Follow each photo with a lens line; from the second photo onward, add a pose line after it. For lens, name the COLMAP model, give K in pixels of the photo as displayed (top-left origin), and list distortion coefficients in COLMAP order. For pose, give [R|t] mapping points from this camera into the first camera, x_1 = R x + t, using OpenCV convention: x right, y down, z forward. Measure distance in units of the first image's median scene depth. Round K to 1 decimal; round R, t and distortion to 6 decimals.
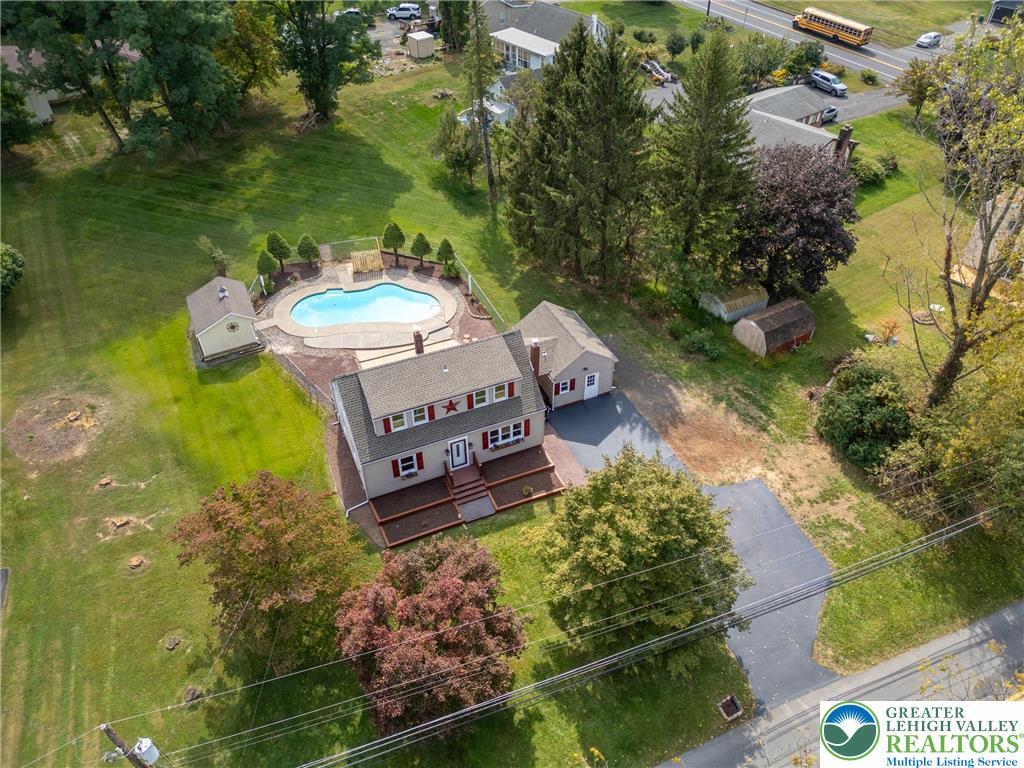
lens RADIAL K [[718.8, 0, 512.0], [0, 718.8, 384.0], [0, 0, 1]] dist [0.068109, -0.063977]
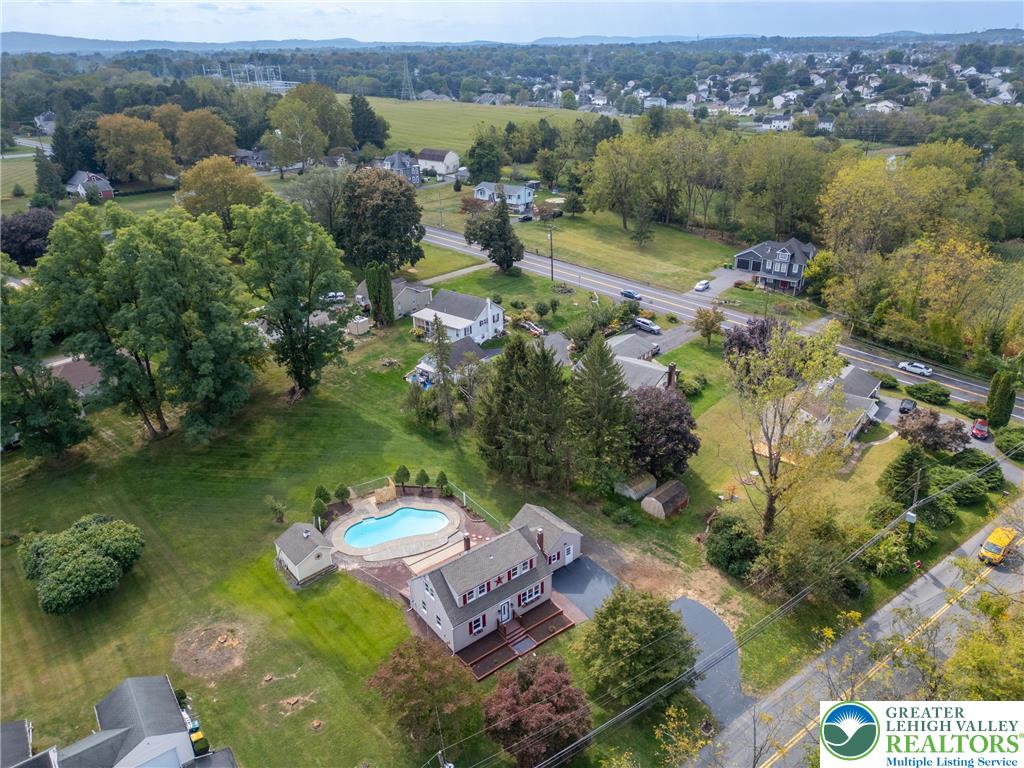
lens RADIAL K [[718.8, 0, 512.0], [0, 718.8, 384.0], [0, 0, 1]] dist [0.068109, -0.063977]
pose [[0.968902, -0.112340, 0.220475, -0.289521], [0.165688, 0.956313, -0.240860, 0.004098], [-0.183785, 0.269899, 0.945186, -0.507487]]
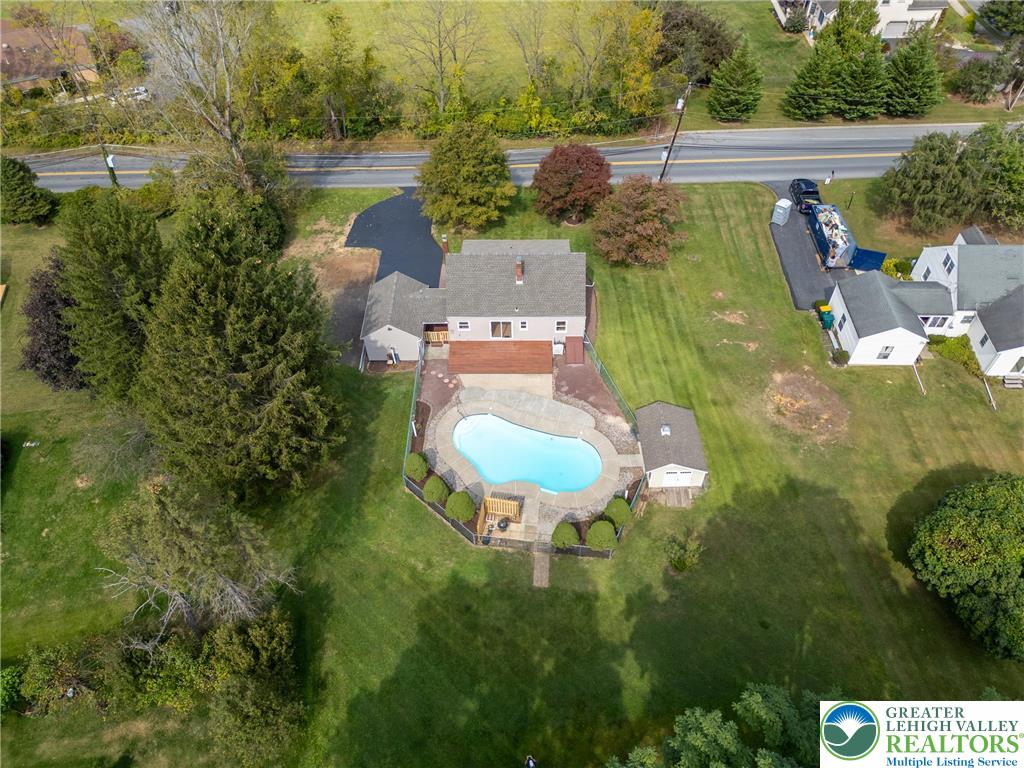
lens RADIAL K [[711.6, 0, 512.0], [0, 711.6, 384.0], [0, 0, 1]] dist [0.099562, -0.143213]
pose [[-0.910386, -0.294830, 0.290298, -0.473593], [0.284793, 0.062454, 0.956552, -1.104300], [-0.300151, 0.953507, 0.027108, 0.985940]]
